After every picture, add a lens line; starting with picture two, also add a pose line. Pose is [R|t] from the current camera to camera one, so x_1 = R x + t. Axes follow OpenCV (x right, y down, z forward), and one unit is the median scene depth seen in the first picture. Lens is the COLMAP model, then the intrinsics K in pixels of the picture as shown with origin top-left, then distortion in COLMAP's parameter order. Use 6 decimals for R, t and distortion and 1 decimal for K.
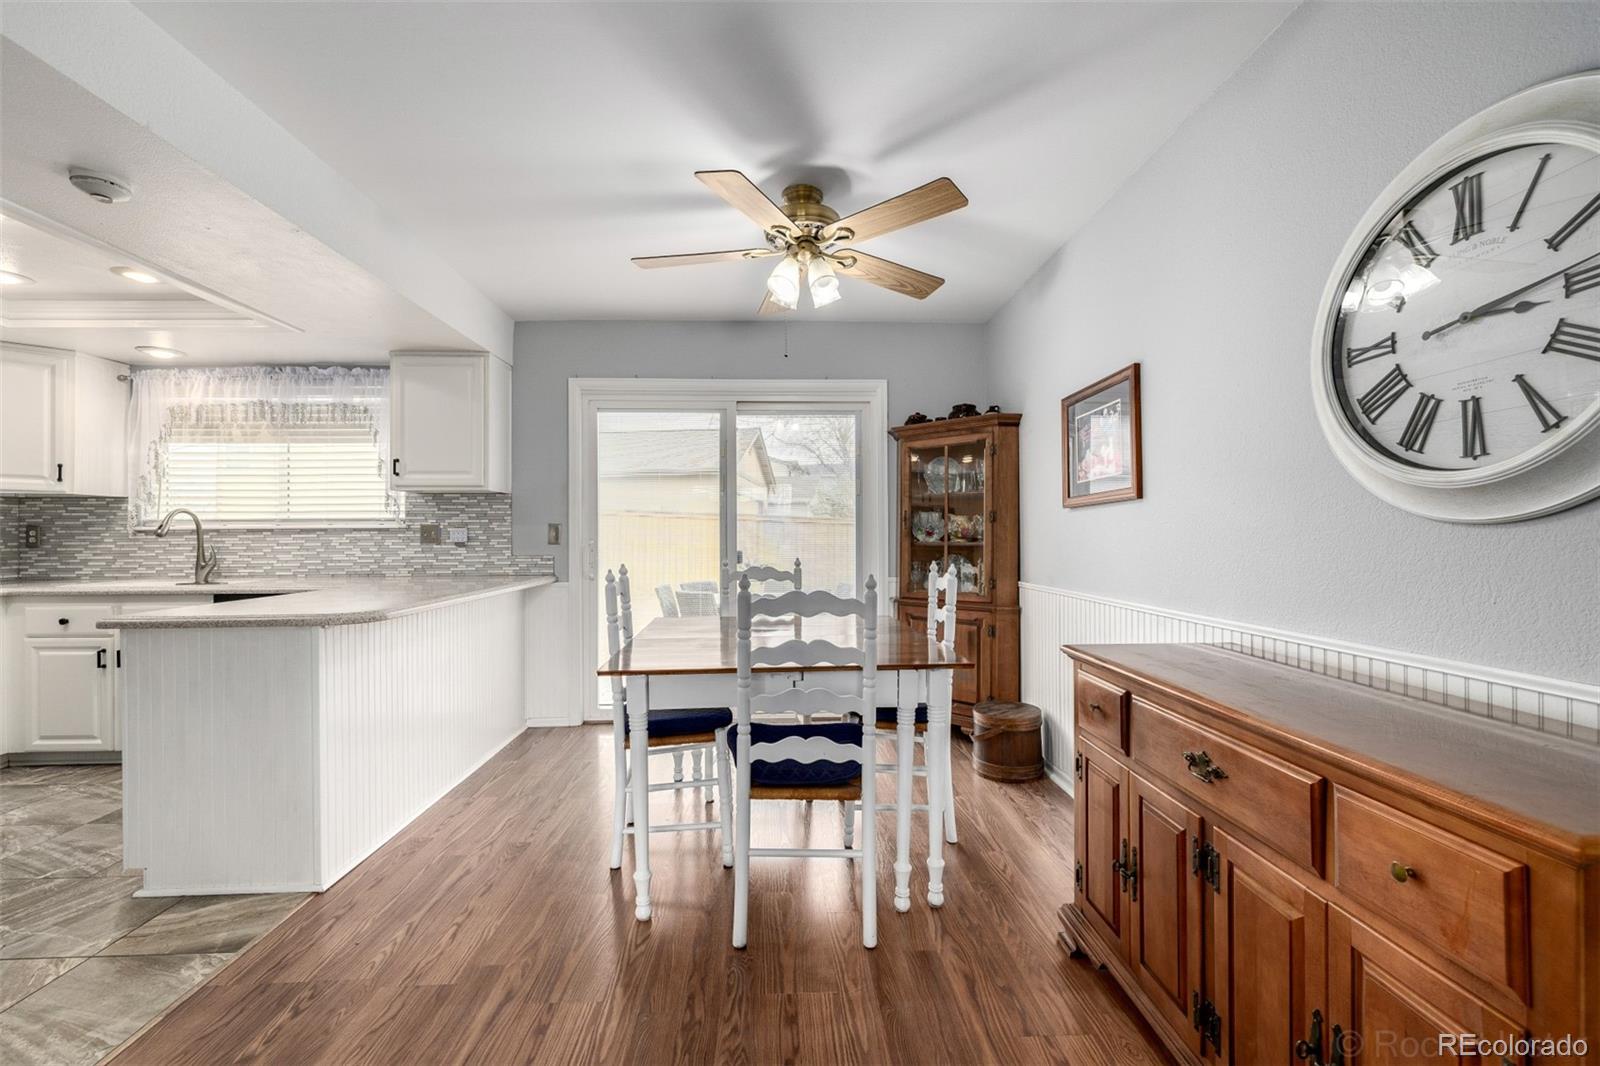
lens RADIAL K [[670.9, 0, 804.2], [0, 670.9, 533.9], [0, 0, 1]] dist [0.001045, 0.000582]
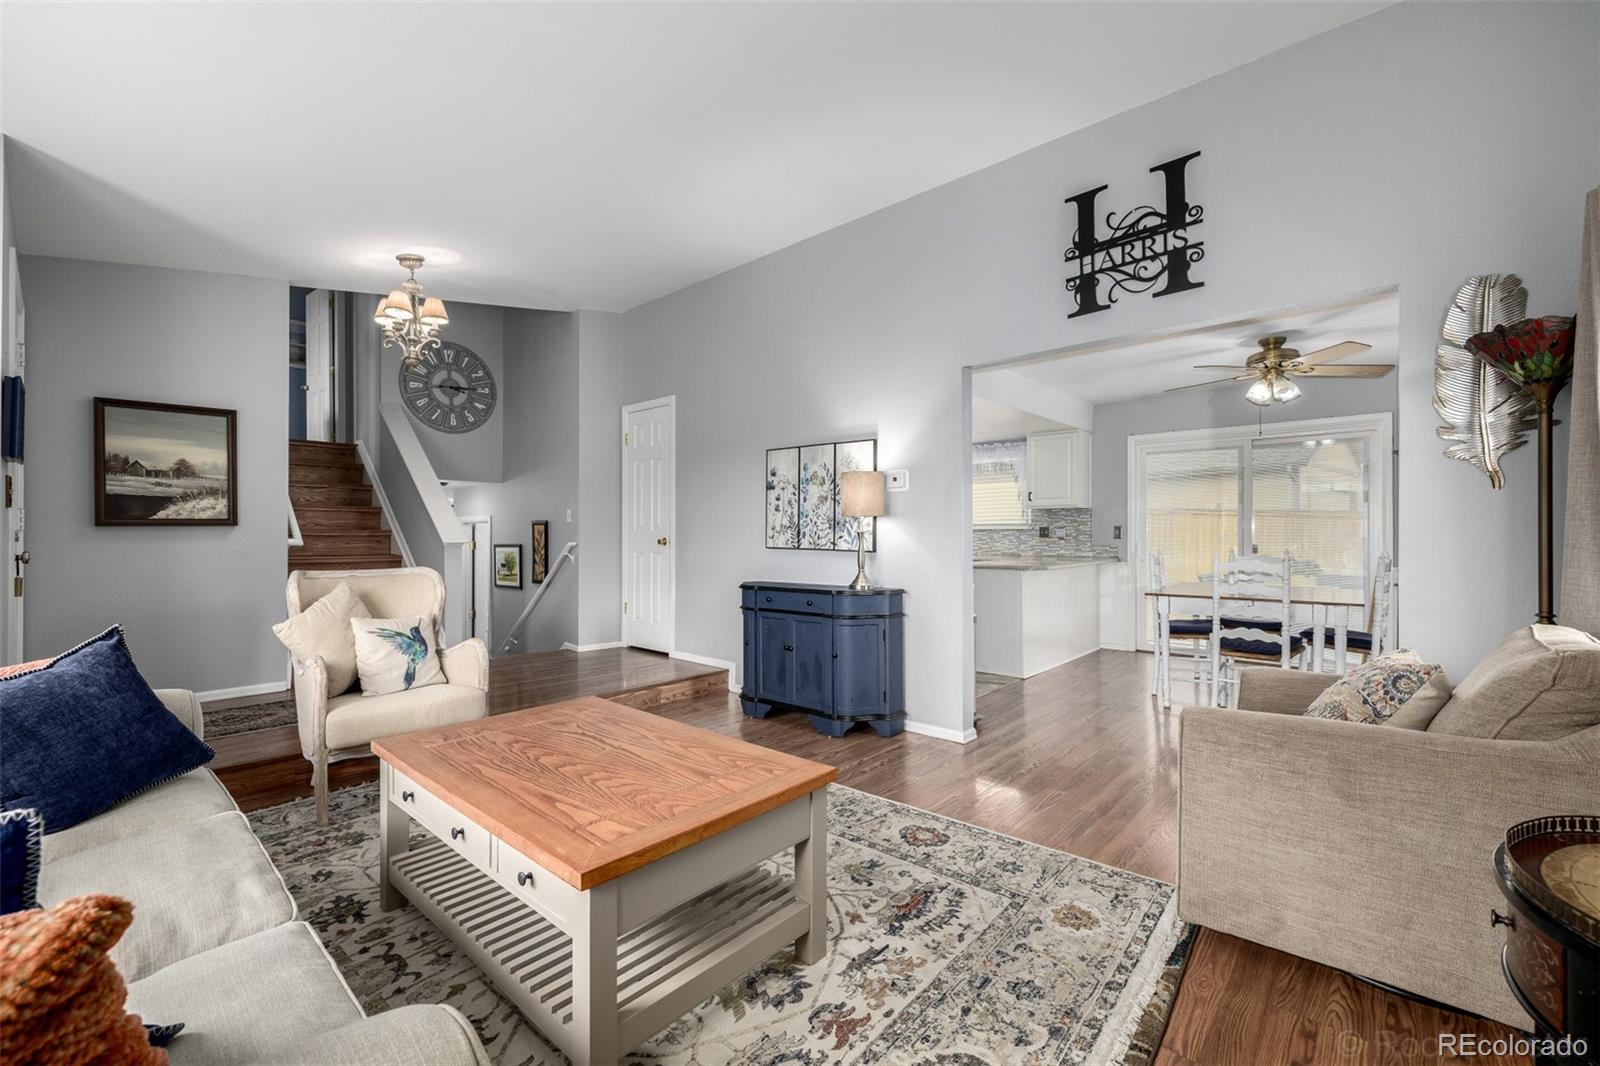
lens RADIAL K [[670.9, 0, 802.3], [0, 670.9, 538.8], [0, 0, 1]] dist [0.001045, 0.000582]
pose [[0.716688, 0.009735, -0.697326, 0.224520], [-0.000964, 0.999915, 0.012968, -0.005197], [0.697393, -0.008622, 0.716637, -0.731154]]
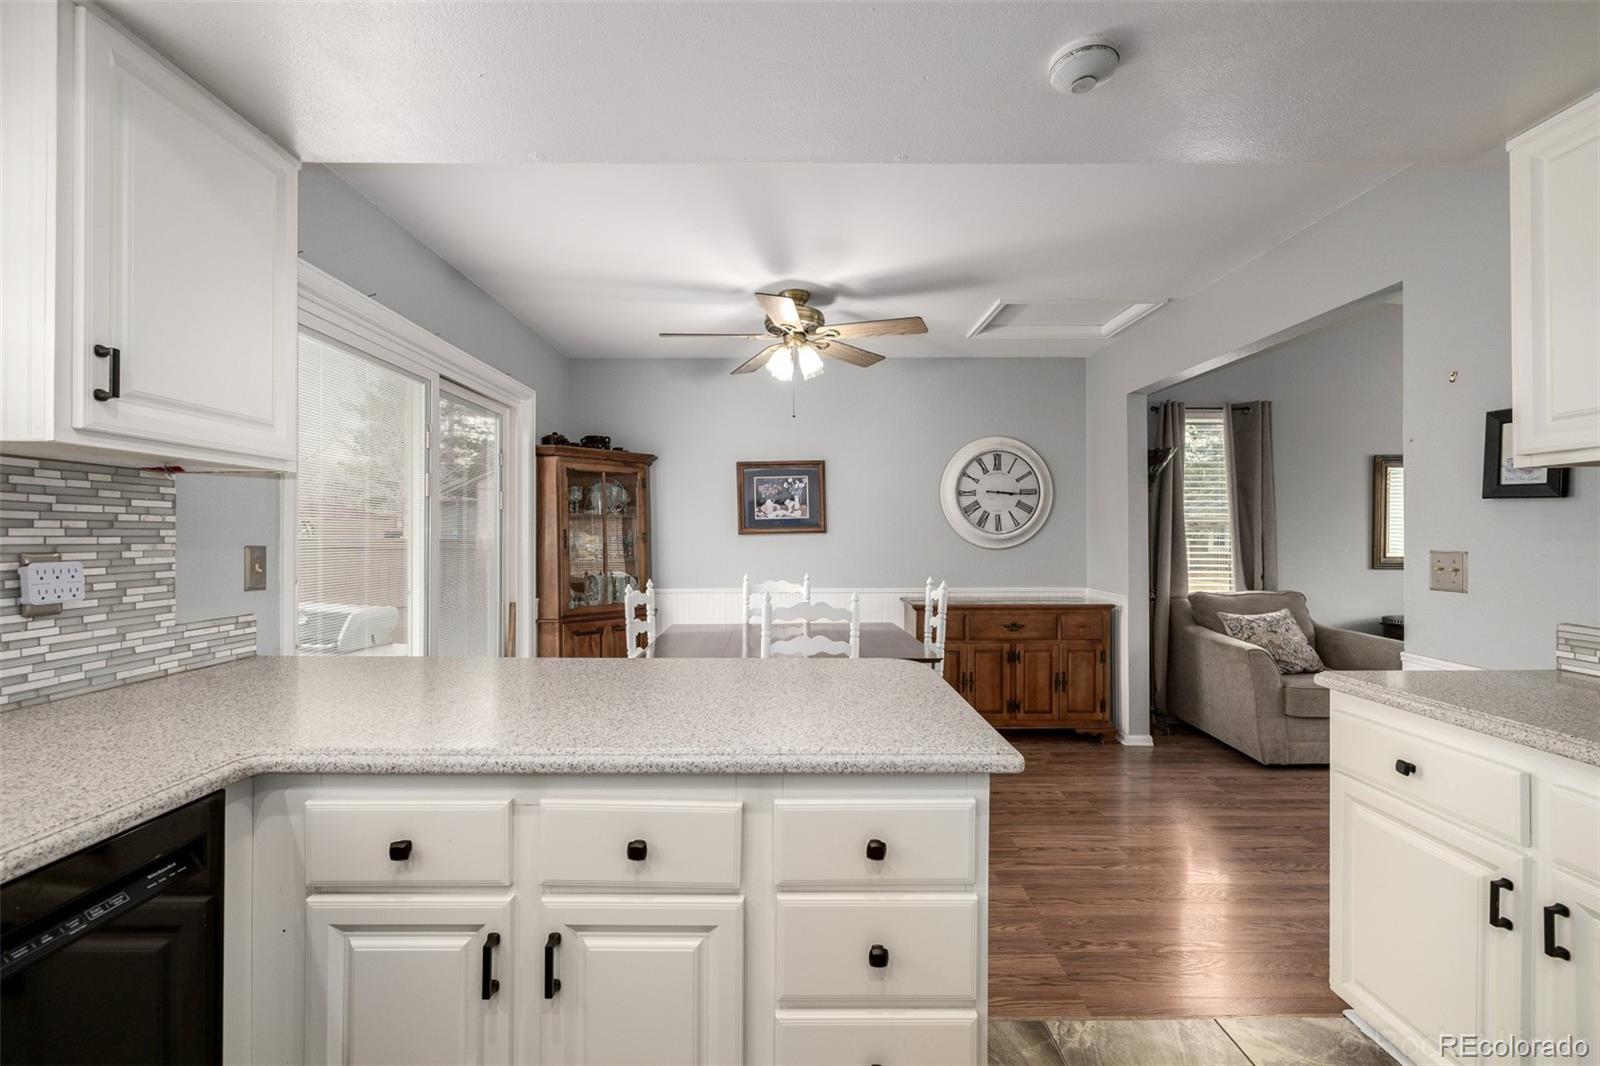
lens RADIAL K [[670.9, 0, 798.2], [0, 670.9, 531.1], [0, 0, 1]] dist [0.001045, 0.000582]
pose [[0.032885, 0.010801, 0.999401, -0.852154], [-0.002333, 0.999940, -0.010730, -0.021980], [-0.999456, -0.001979, 0.032908, 0.623611]]
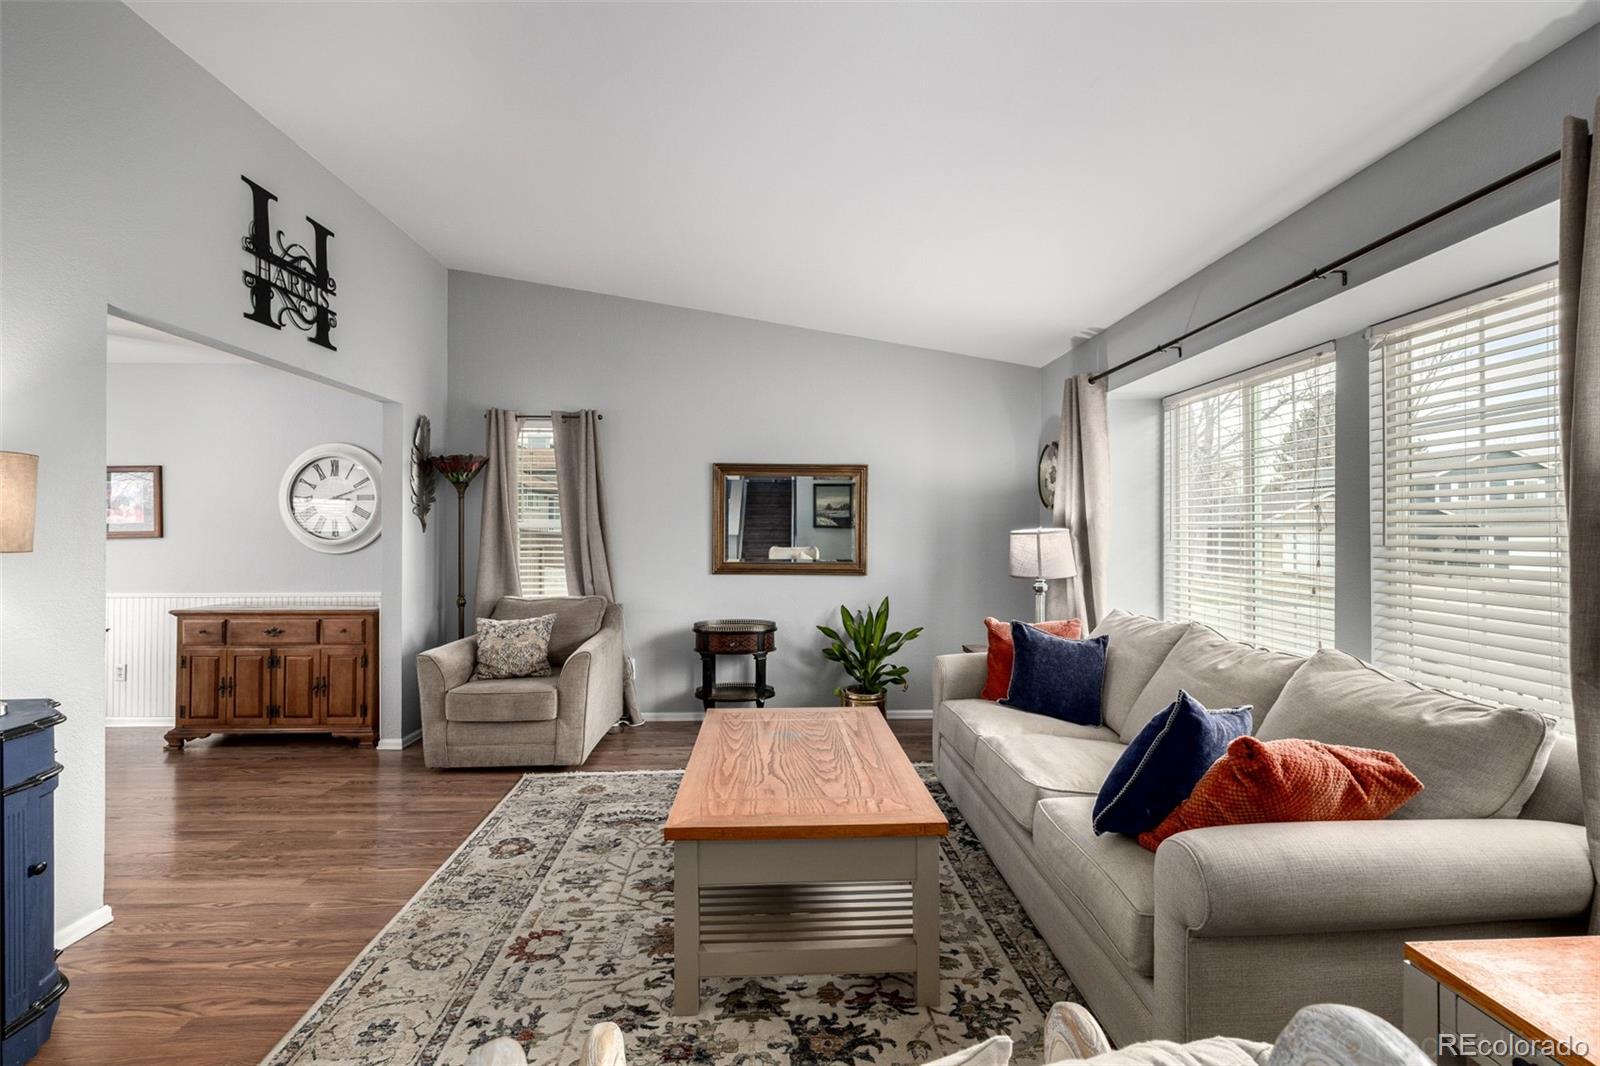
lens RADIAL K [[670.9, 0, 795.9], [0, 670.9, 528.3], [0, 0, 1]] dist [0.001045, 0.000582]
pose [[0.004857, 0.014676, 0.999881, -0.845677], [-0.004751, 0.999881, -0.014653, -0.036044], [-0.999977, -0.004679, 0.004927, -0.488565]]
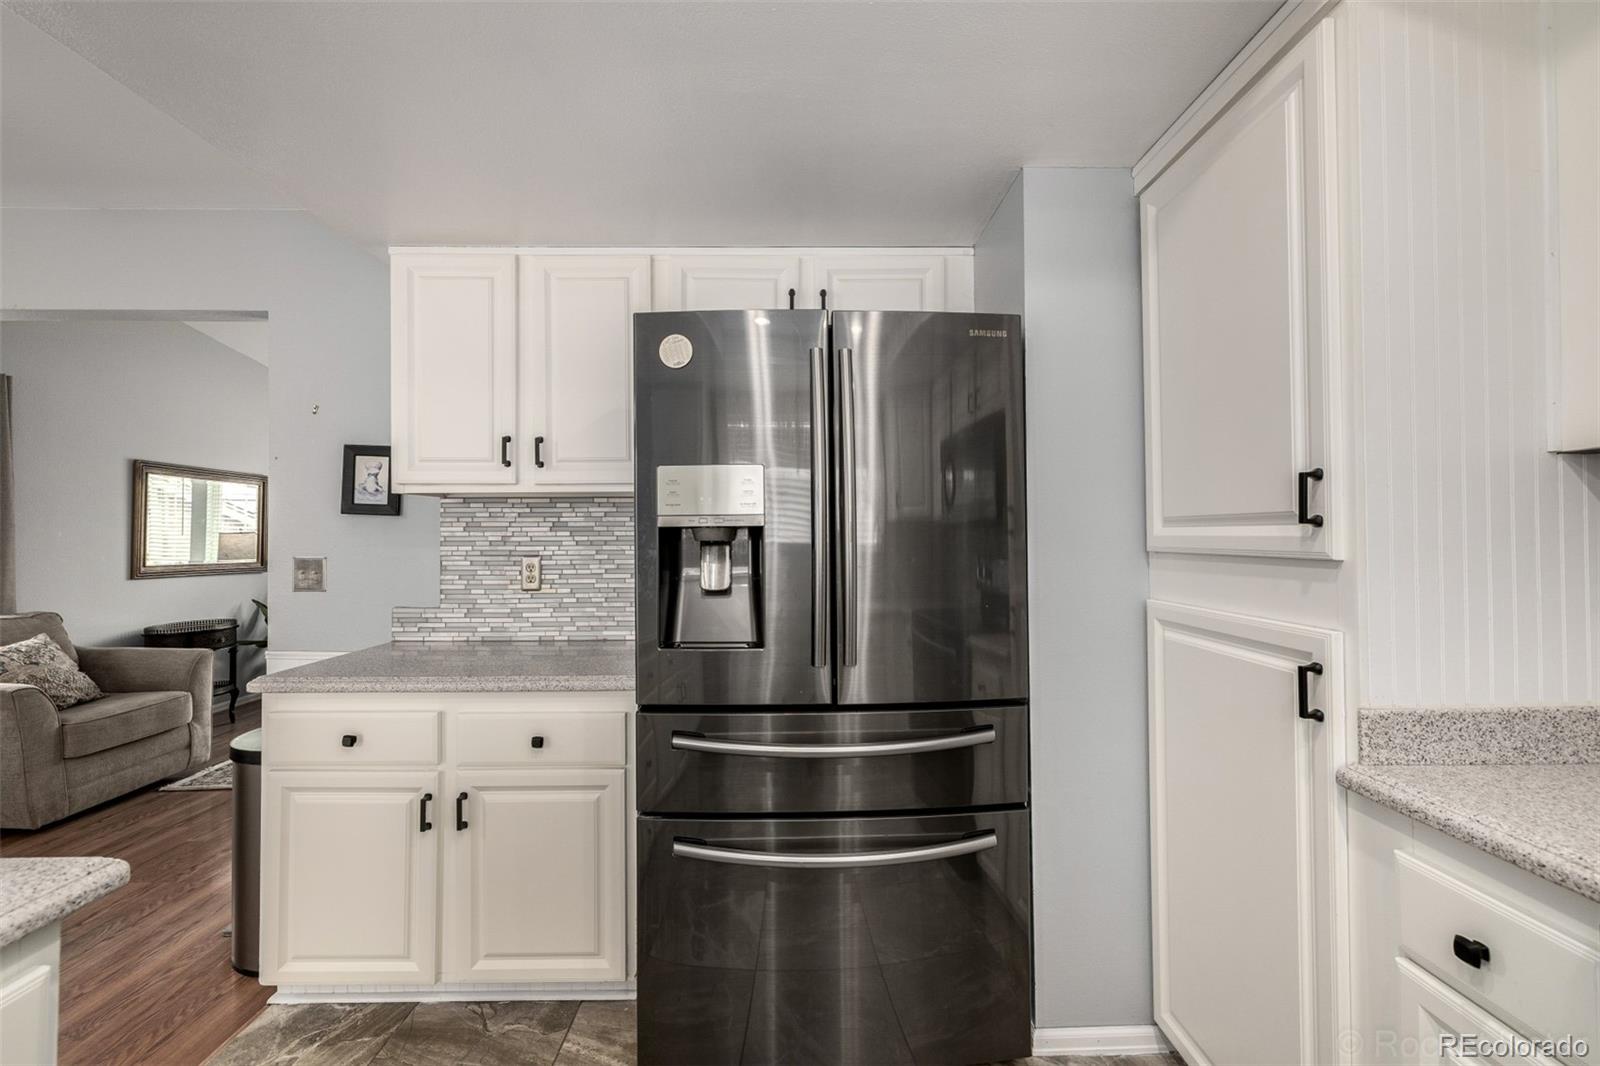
lens RADIAL K [[670.9, 0, 792.3], [0, 670.9, 530.4], [0, 0, 1]] dist [0.001045, 0.000582]
pose [[-0.999453, 0.009510, 0.031674, -0.771145], [0.008975, 0.999815, -0.016985, -0.023199], [-0.031829, -0.016691, -0.999354, 0.734162]]
